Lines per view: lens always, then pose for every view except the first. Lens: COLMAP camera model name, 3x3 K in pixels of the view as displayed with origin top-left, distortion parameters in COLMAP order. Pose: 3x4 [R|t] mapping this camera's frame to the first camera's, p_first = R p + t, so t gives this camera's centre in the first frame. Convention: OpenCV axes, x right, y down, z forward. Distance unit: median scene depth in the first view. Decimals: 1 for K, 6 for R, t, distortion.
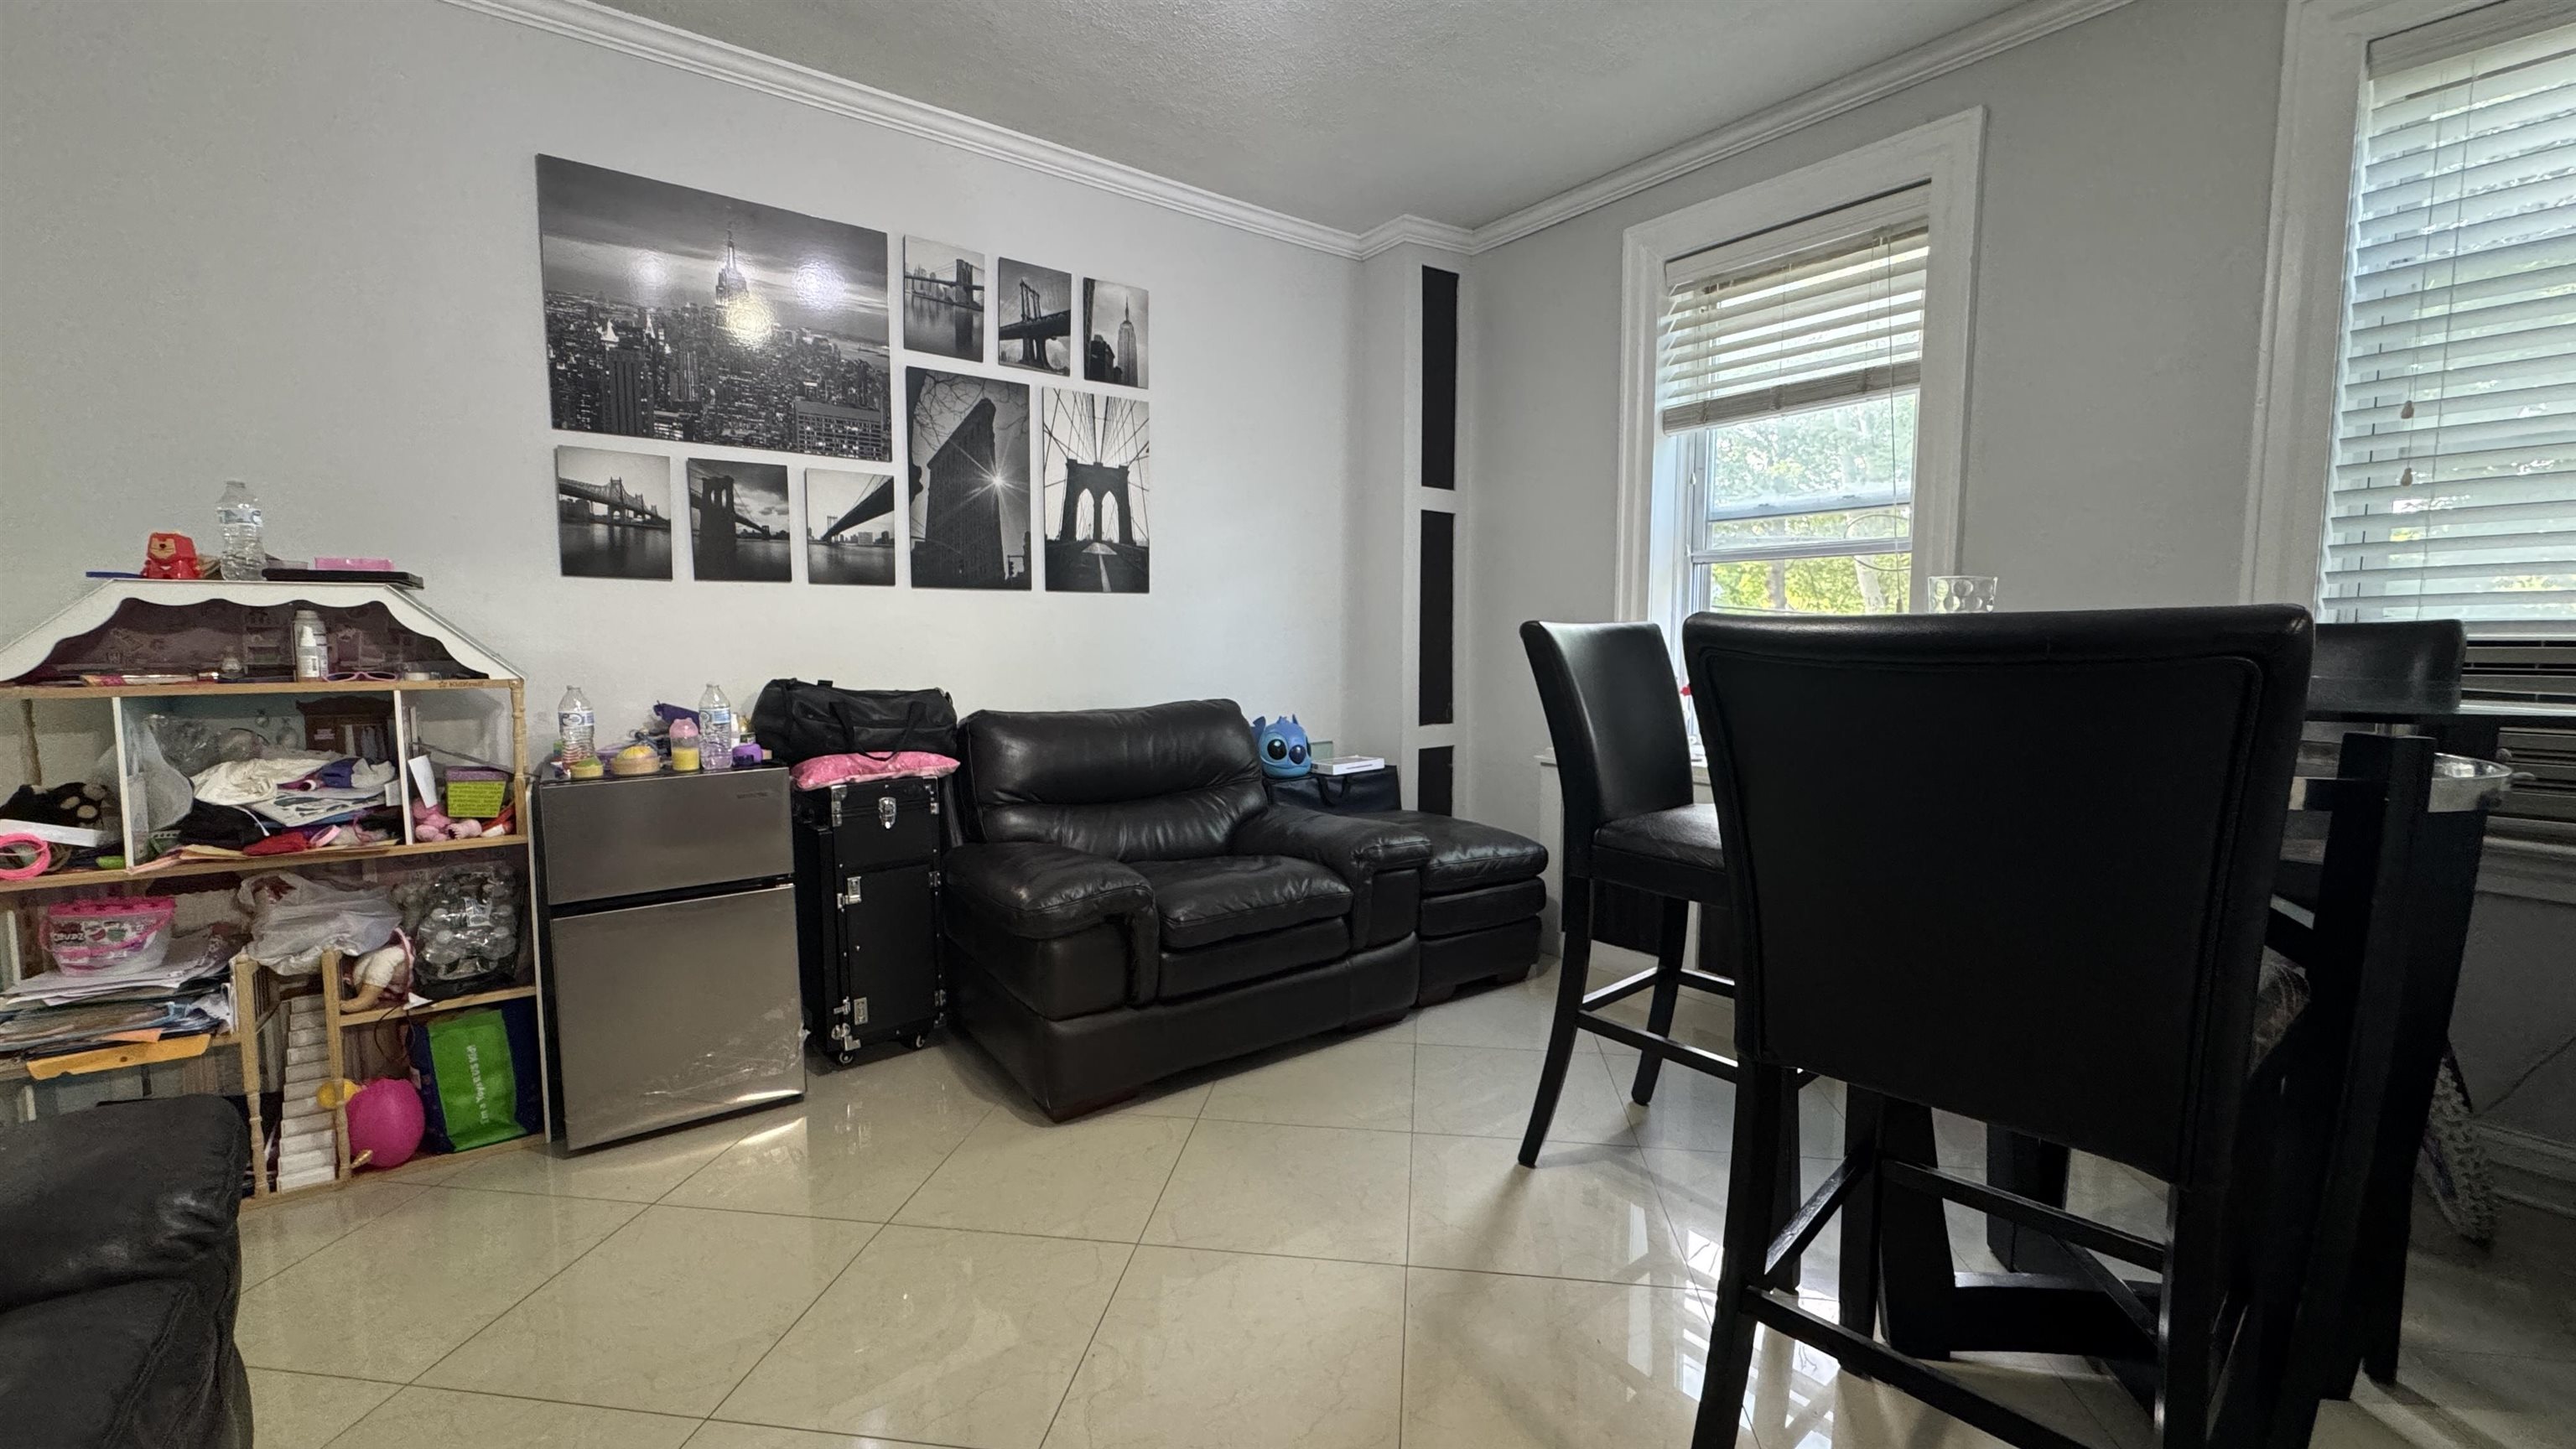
lens RADIAL K [[1026.1, 0, 1287.3], [0, 1026.1, 723.5], [0, 0, 1]] dist [-0.001716, 0.000590]
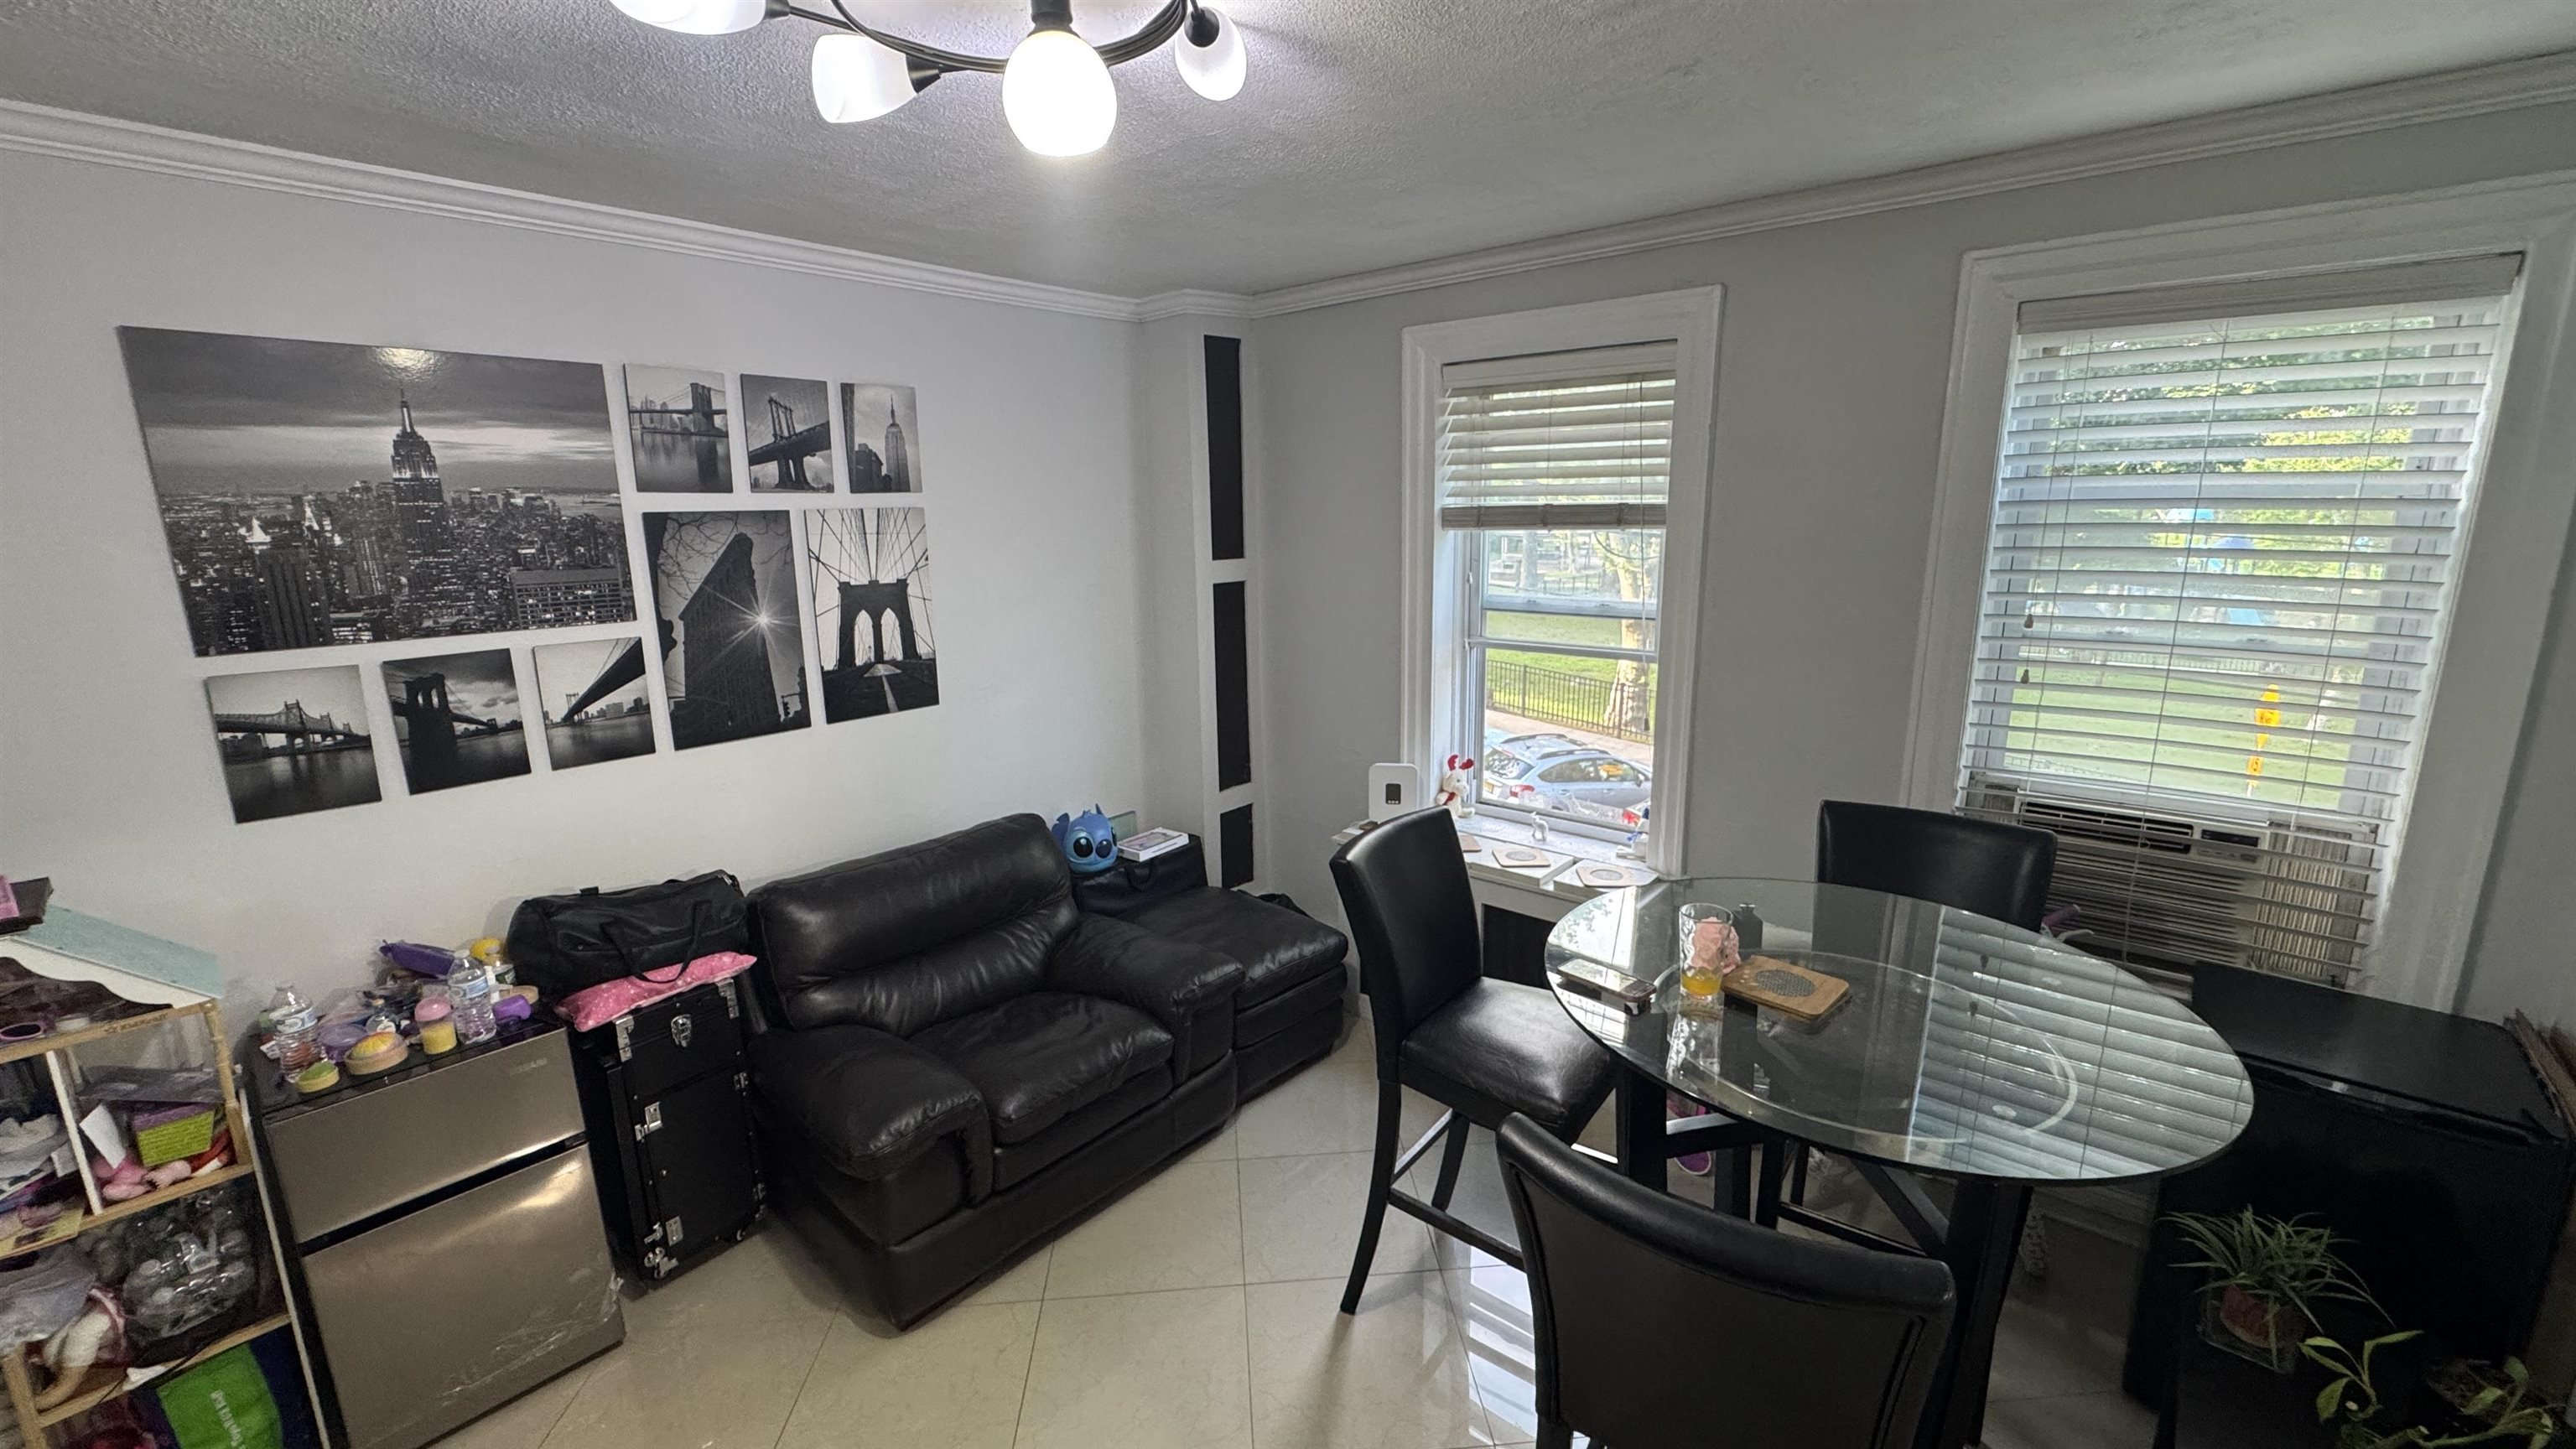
lens RADIAL K [[1026.1, 0, 1285.7], [0, 1026.1, 721.1], [0, 0, 1]] dist [-0.001716, 0.000590]
pose [[0.976509, -0.060244, 0.206886, -0.021905], [0.034668, 0.991539, 0.125097, -0.277809], [-0.212671, -0.114986, 0.970335, -0.005931]]
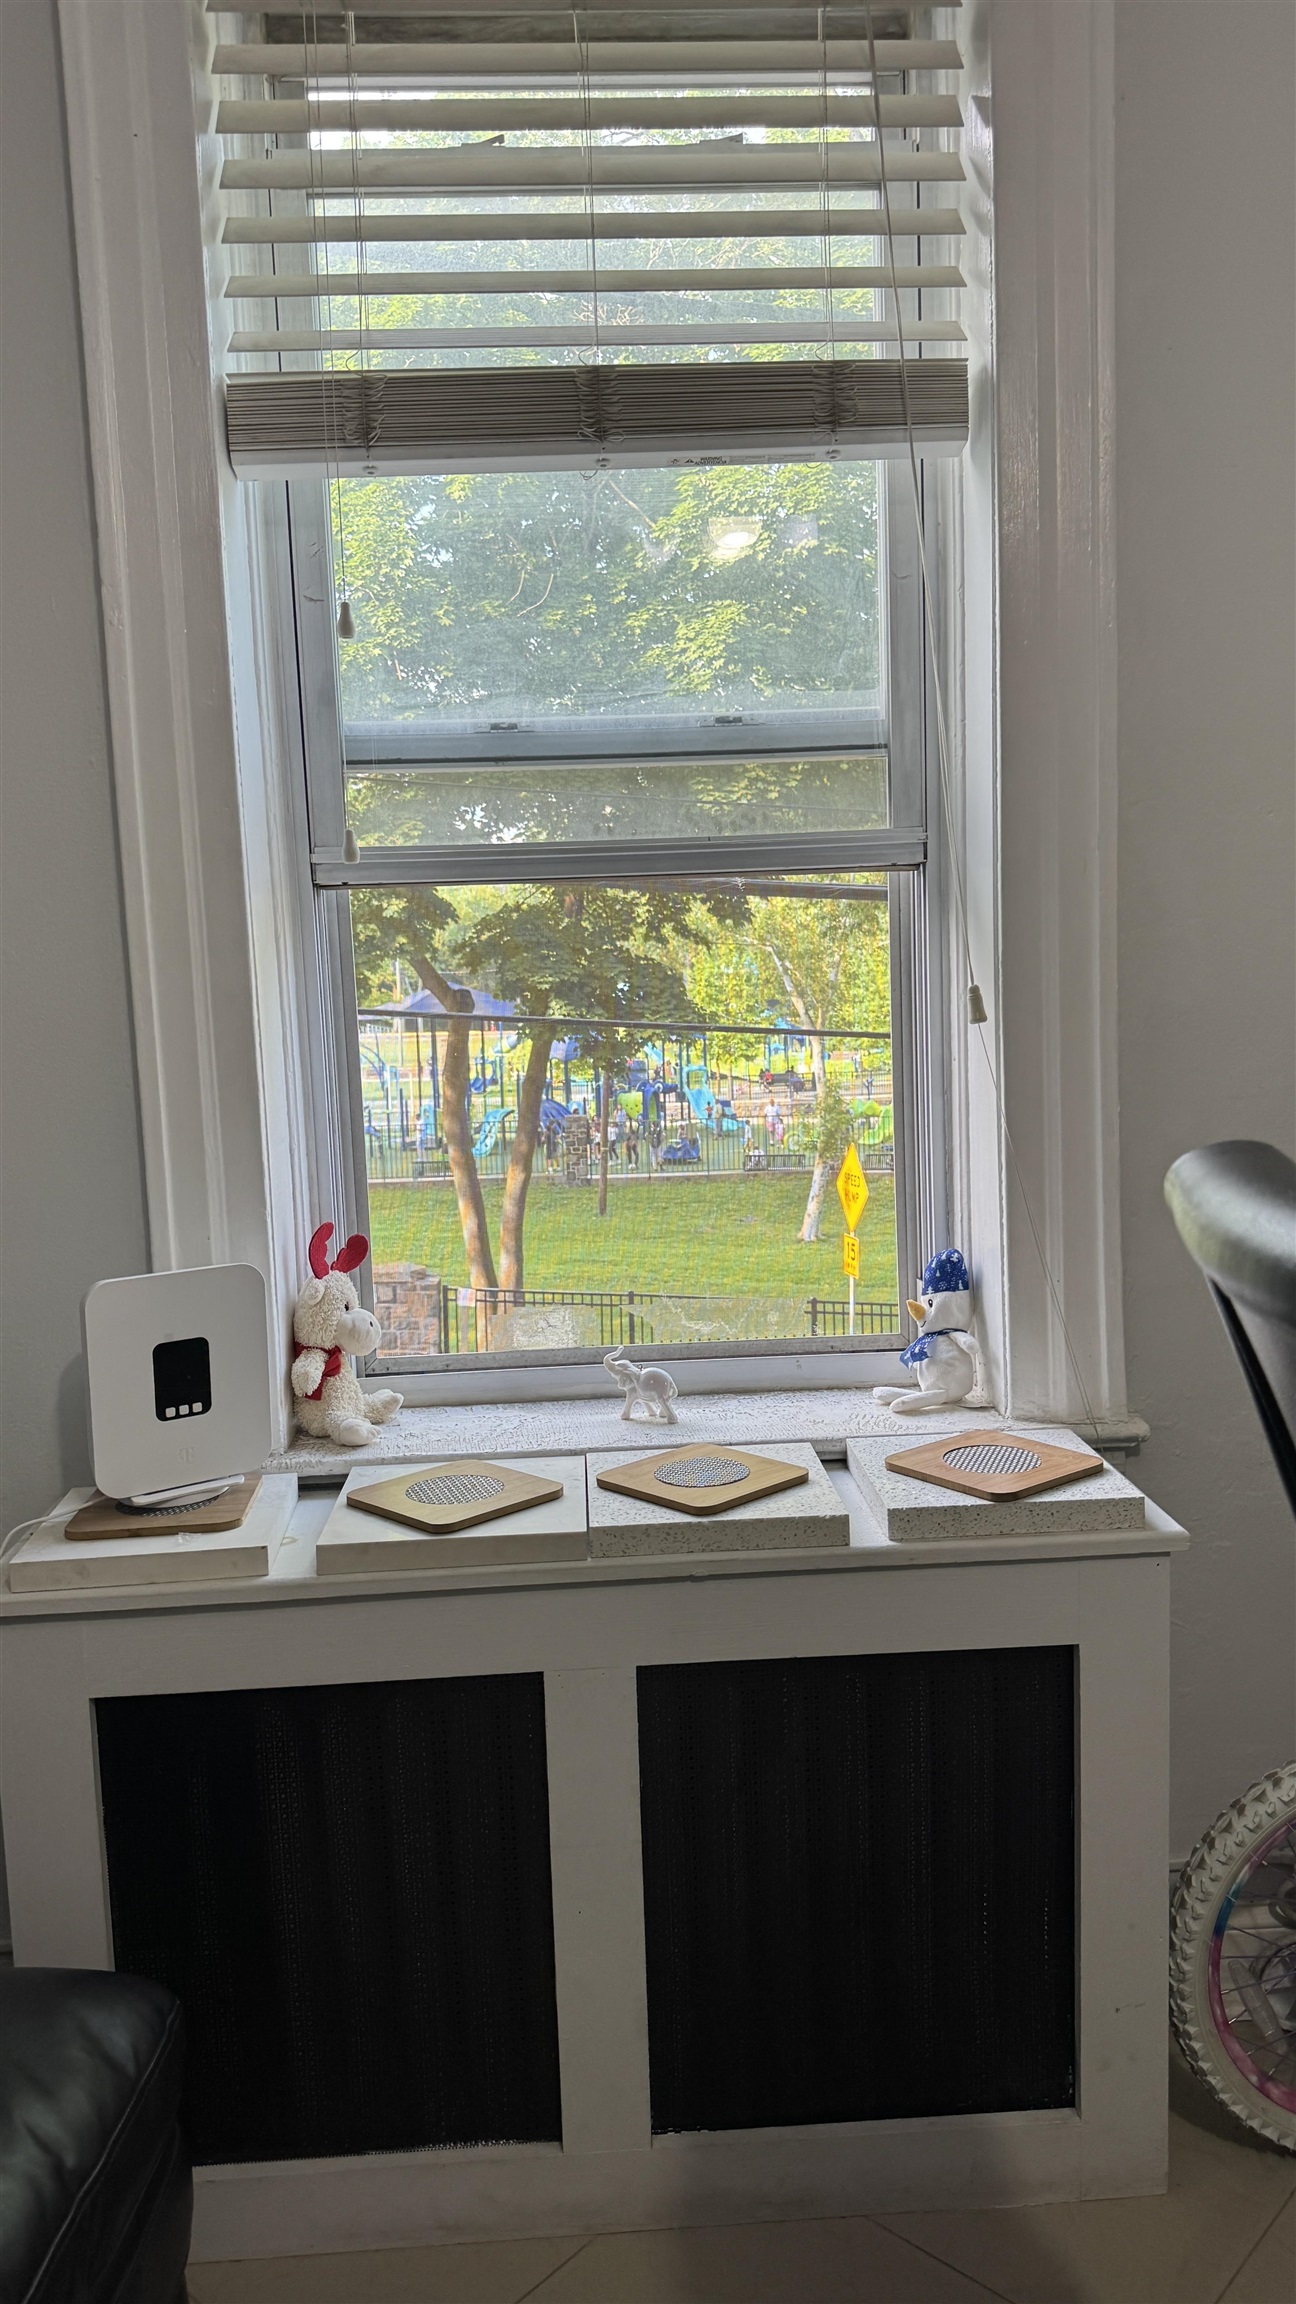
lens RADIAL K [[1843.3, 0, 646.5], [0, 1843.3, 1160.8], [0, 0, 1]] dist [0.009647, -0.002562]
pose [[0.539713, -0.129846, 0.831775, -0.063185], [0.105951, 0.990654, 0.085900, -0.133720], [-0.835155, 0.041767, 0.548426, 0.727644]]
